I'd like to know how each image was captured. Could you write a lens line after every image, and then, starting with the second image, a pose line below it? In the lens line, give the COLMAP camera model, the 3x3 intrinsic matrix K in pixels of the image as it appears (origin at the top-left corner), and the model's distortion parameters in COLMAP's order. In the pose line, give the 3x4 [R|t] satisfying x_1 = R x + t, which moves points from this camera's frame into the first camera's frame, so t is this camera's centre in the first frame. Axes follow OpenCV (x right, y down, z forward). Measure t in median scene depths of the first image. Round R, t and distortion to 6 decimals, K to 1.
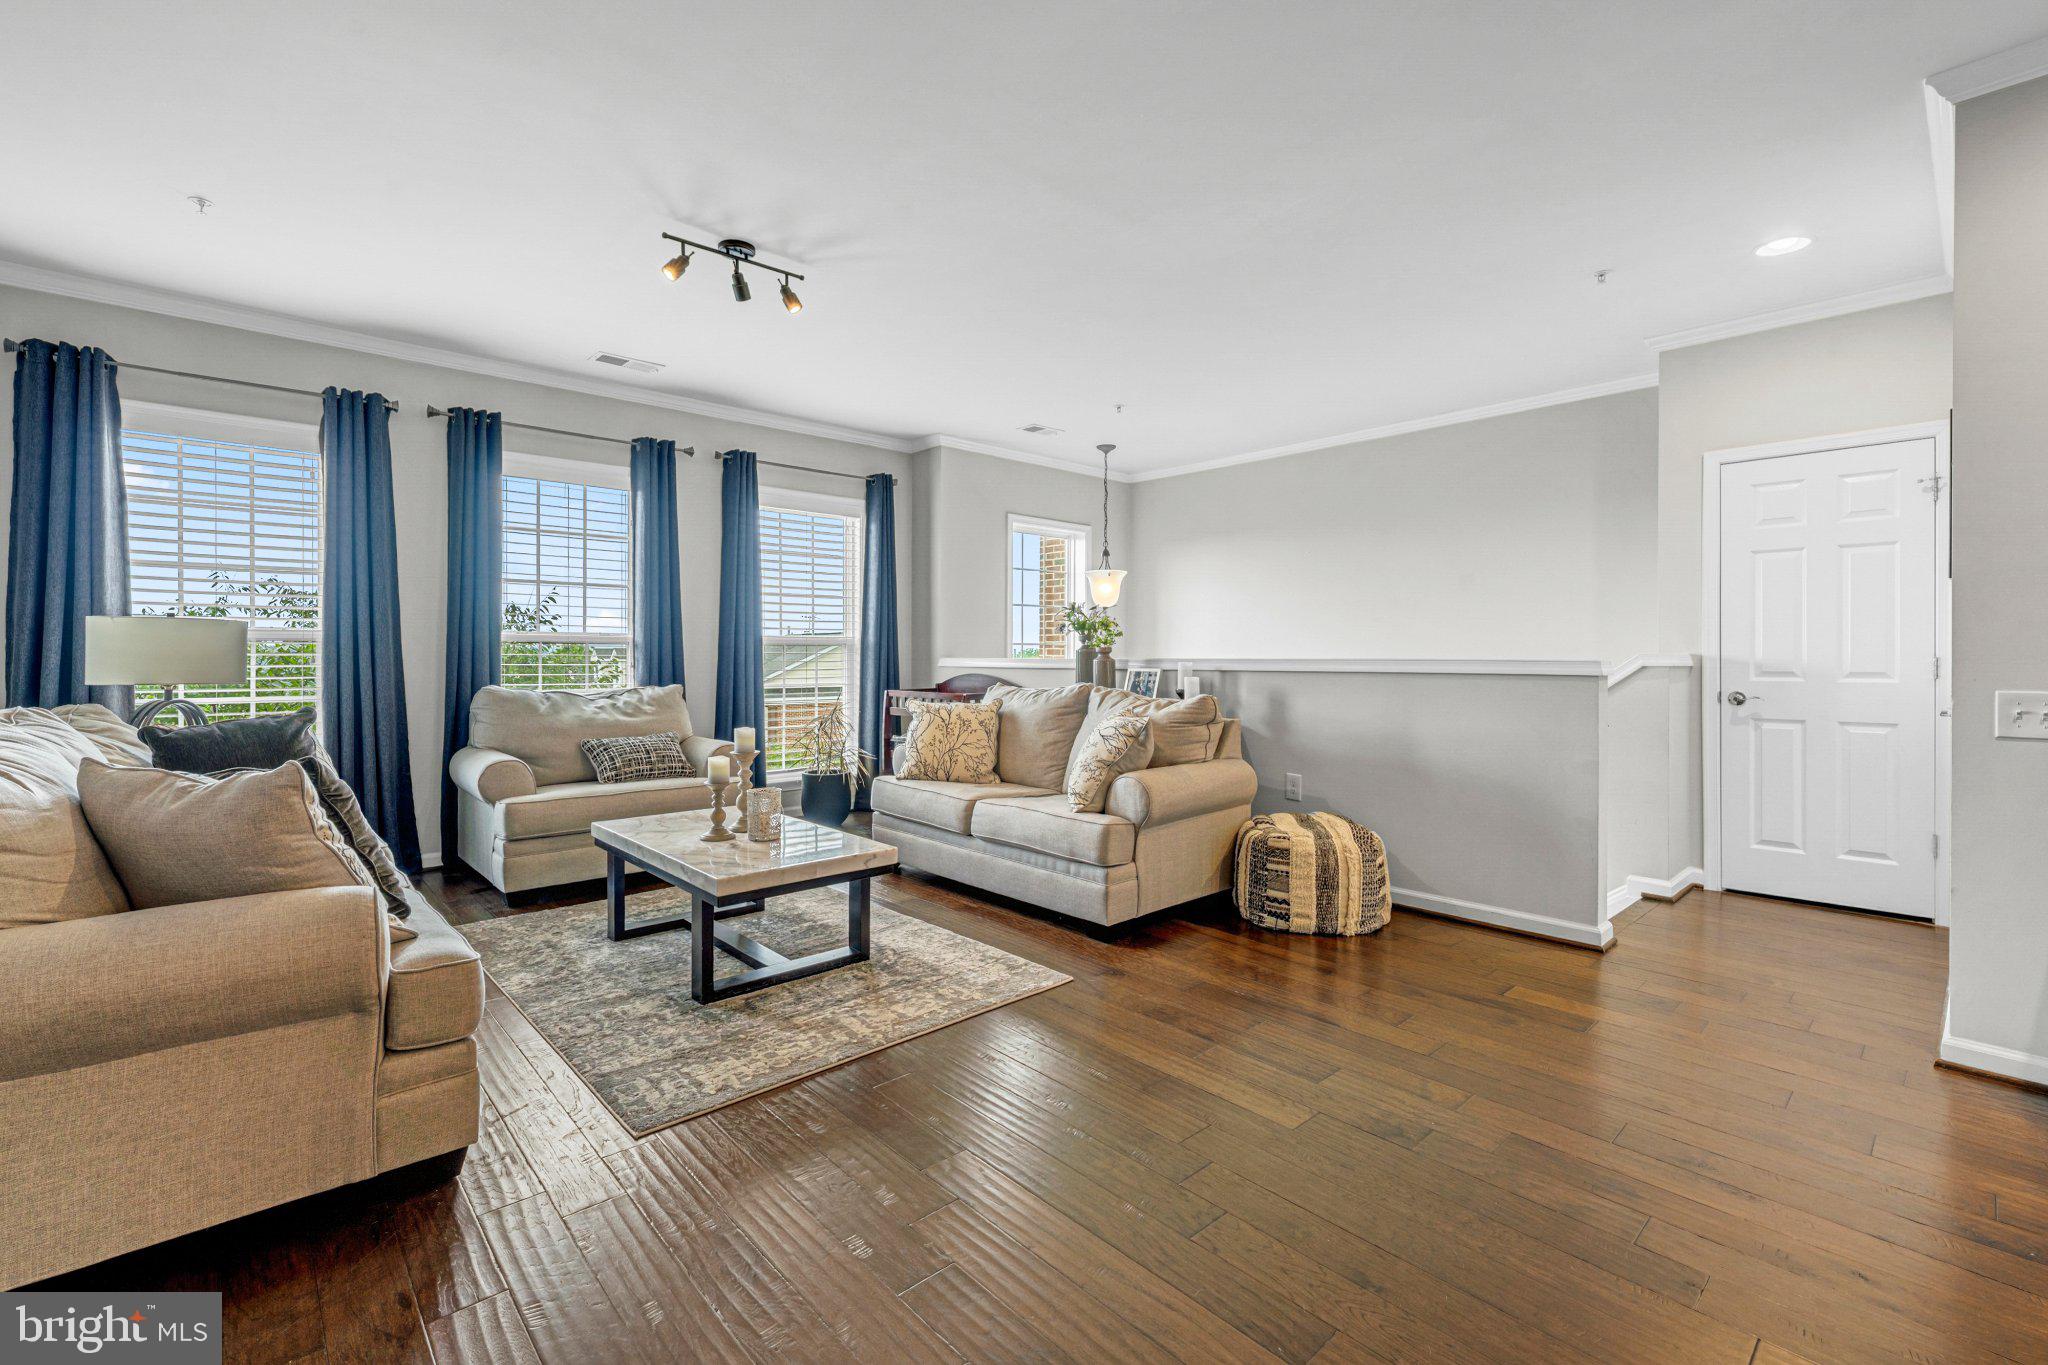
lens RADIAL K [[877.5, 0, 1051.5], [0, 877.5, 656.4], [0, 0, 1]] dist [-0.002521, -0.000429]
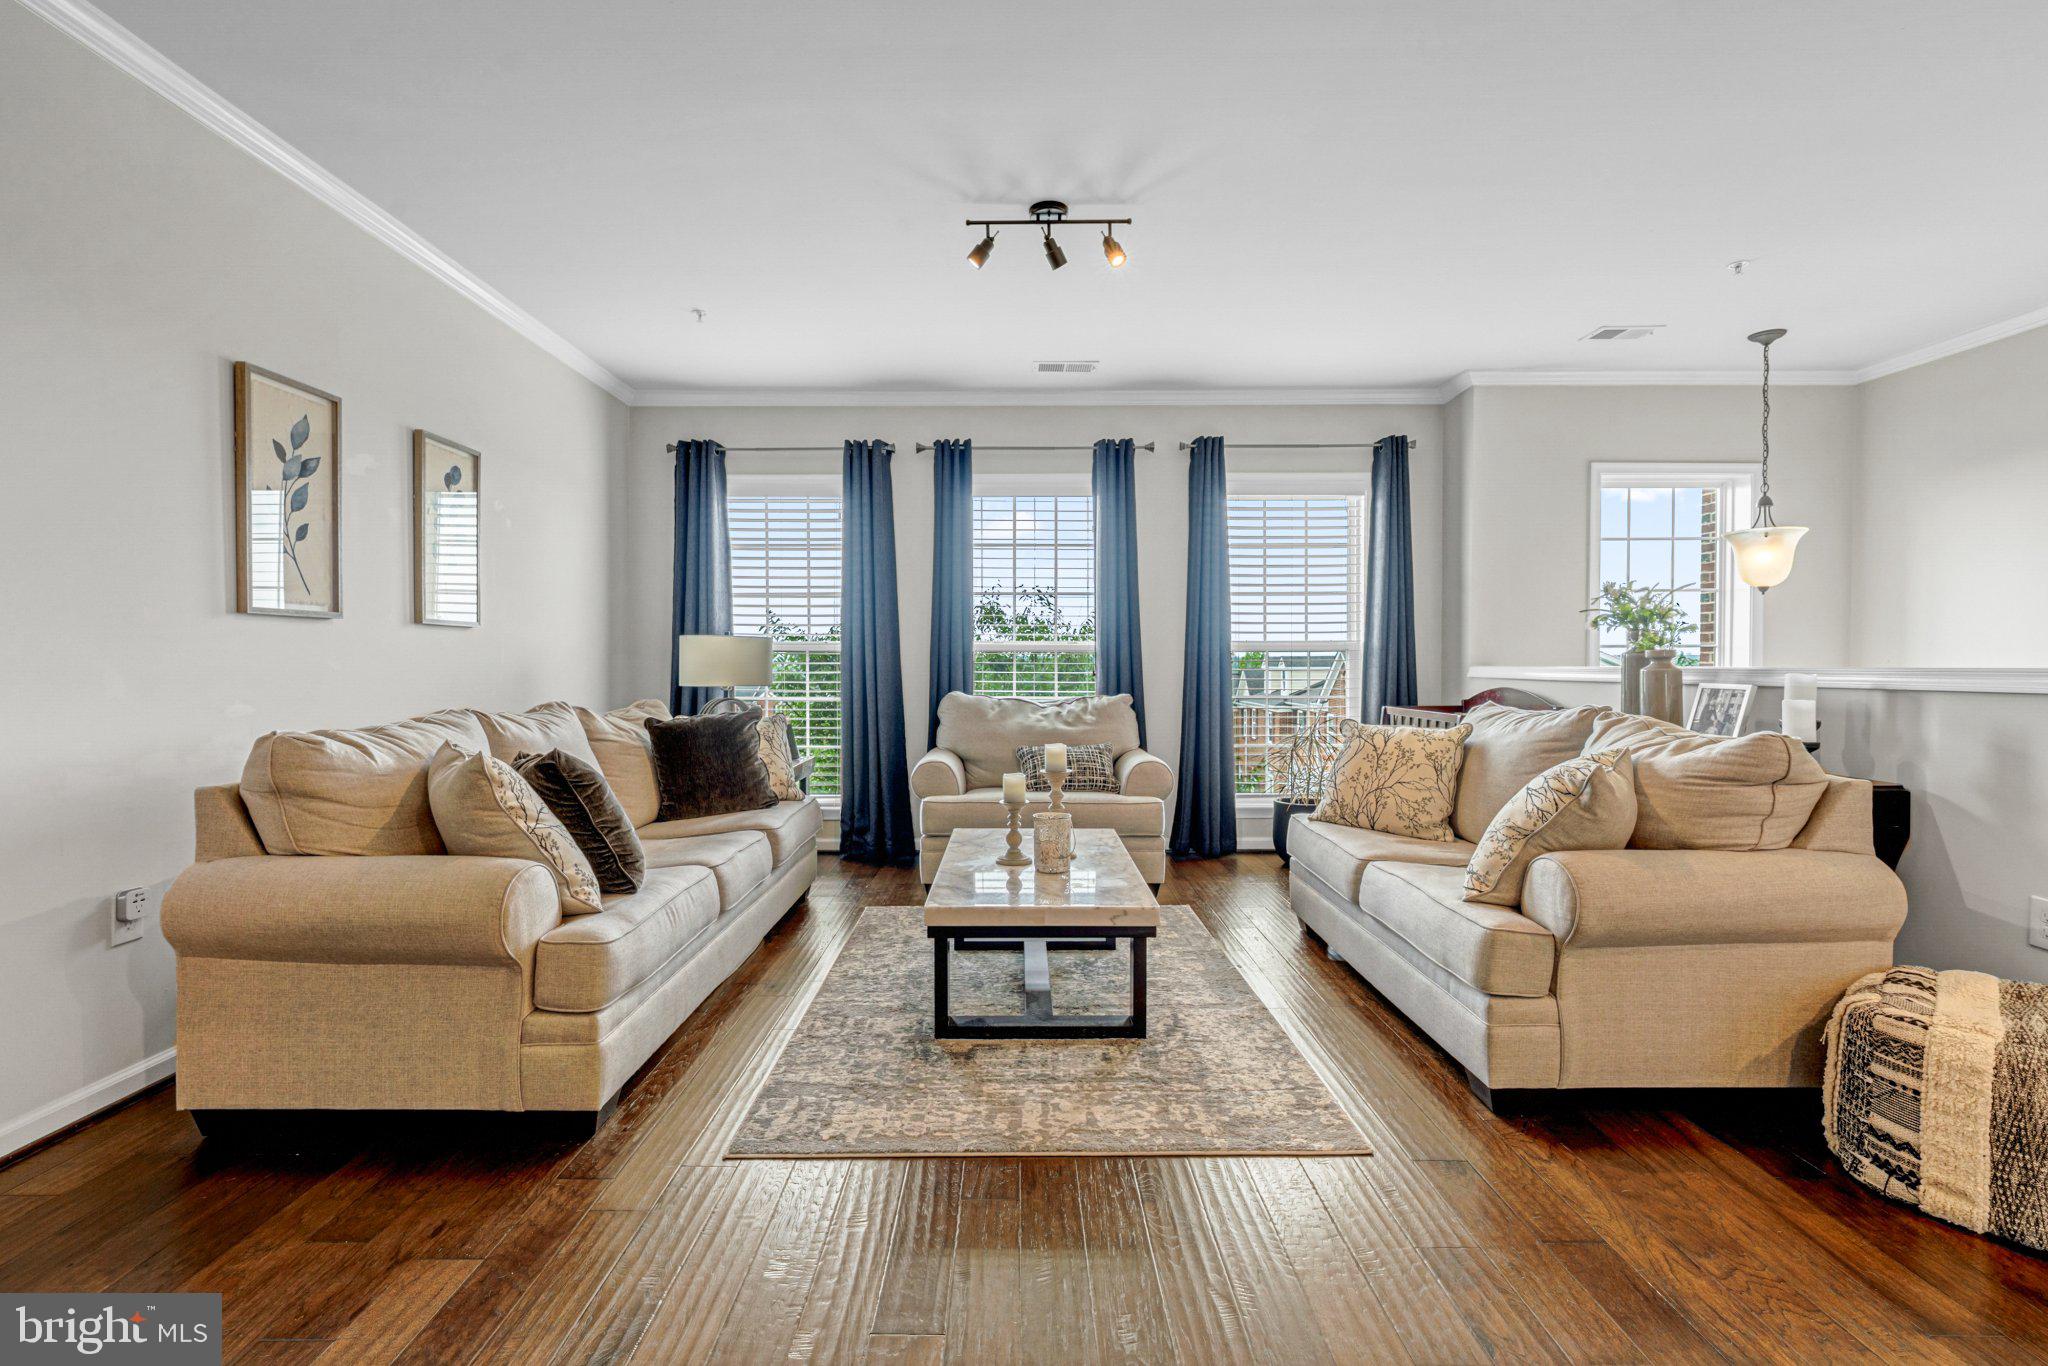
lens RADIAL K [[931.7, 0, 1042.7], [0, 931.7, 674.6], [0, 0, 1]] dist [-0.002453, 0.000695]
pose [[0.727544, 0.006820, -0.686027, 0.270339], [0.001193, 0.999936, 0.011207, -0.000439], [0.686060, -0.008972, 0.727490, 0.269995]]
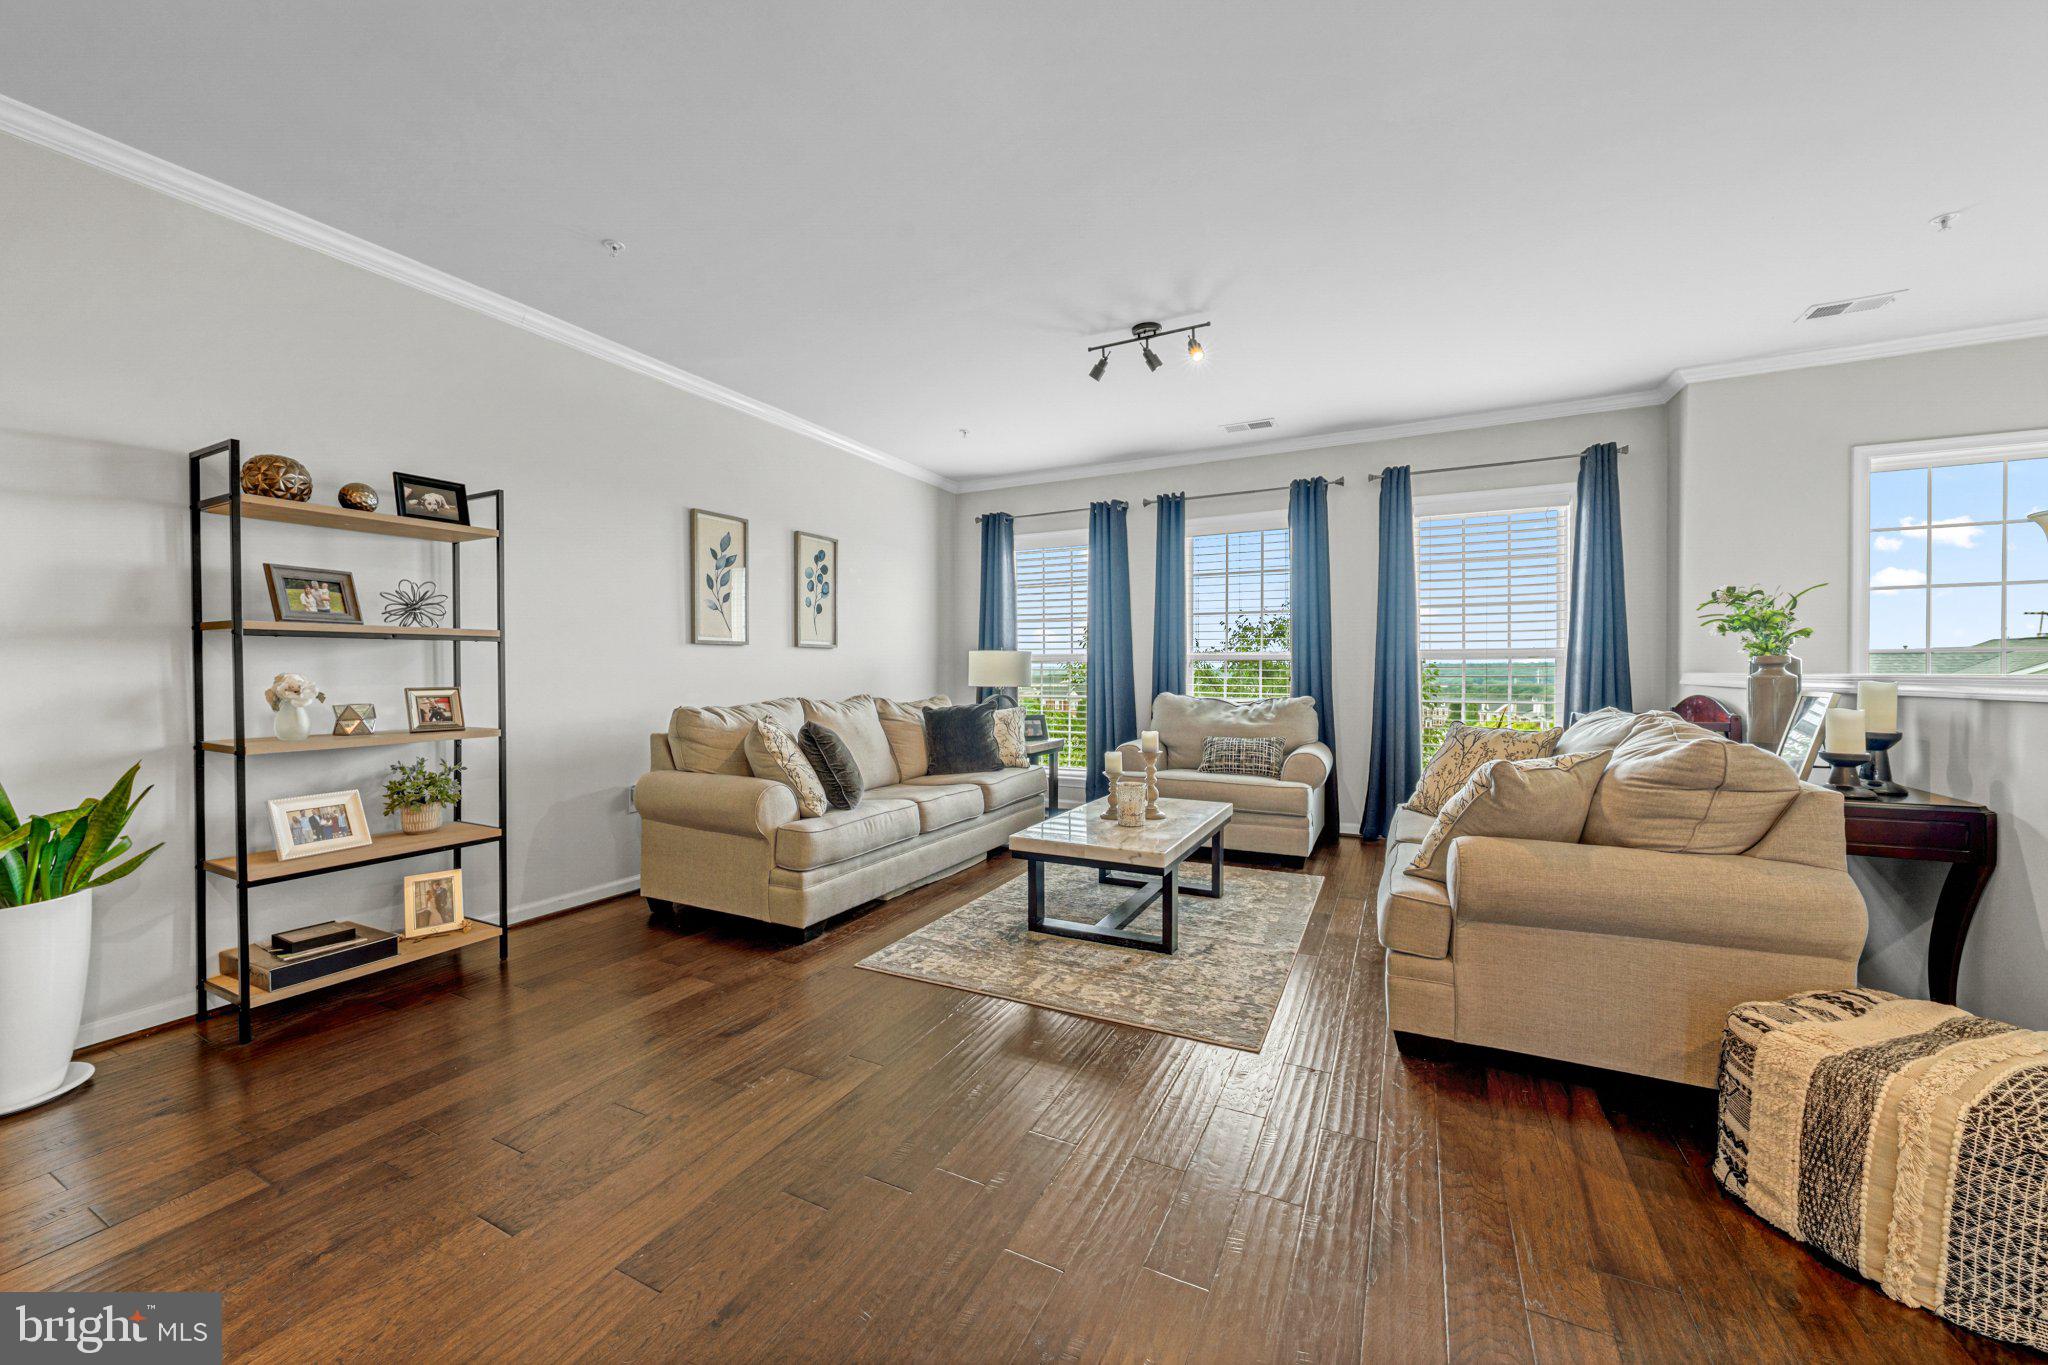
lens RADIAL K [[809.8, 0, 1038.2], [0, 809.8, 675.9], [0, 0, 1]] dist [-0.004524, -0.000082]
pose [[0.324873, 0.004793, -0.945746, 0.581353], [0.001173, 0.999984, 0.005471, 0.000178], [0.945757, -0.002887, 0.324862, 0.457495]]
